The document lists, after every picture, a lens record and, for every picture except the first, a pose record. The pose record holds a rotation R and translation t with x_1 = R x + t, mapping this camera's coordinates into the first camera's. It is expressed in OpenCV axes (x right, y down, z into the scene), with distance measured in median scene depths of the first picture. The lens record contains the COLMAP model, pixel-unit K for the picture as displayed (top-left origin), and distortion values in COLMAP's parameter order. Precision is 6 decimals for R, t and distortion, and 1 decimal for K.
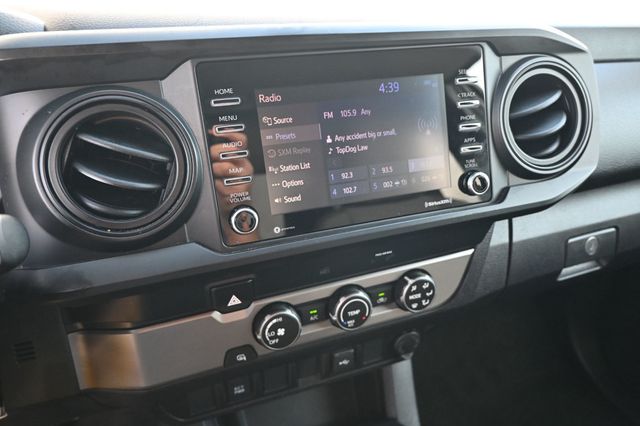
lens RADIAL K [[438.9, 0, 320.0], [0, 438.9, 213.0], [0, 0, 1]] dist [-0.001853, 0.000010]
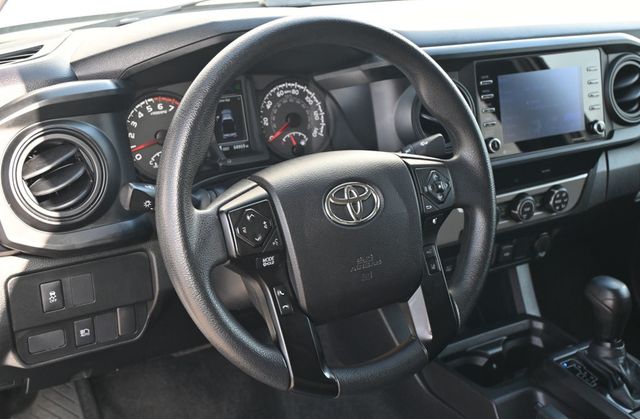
lens RADIAL K [[817.1, 0, 320.0], [0, 817.1, 209.5], [0, 0, 1]] dist [-0.006462, 0.026249]
pose [[0.979923, -0.021572, 0.198207, -1.198490], [0.026926, 0.999341, -0.024356, 0.267127], [-0.197551, 0.029204, 0.979857, -1.694208]]
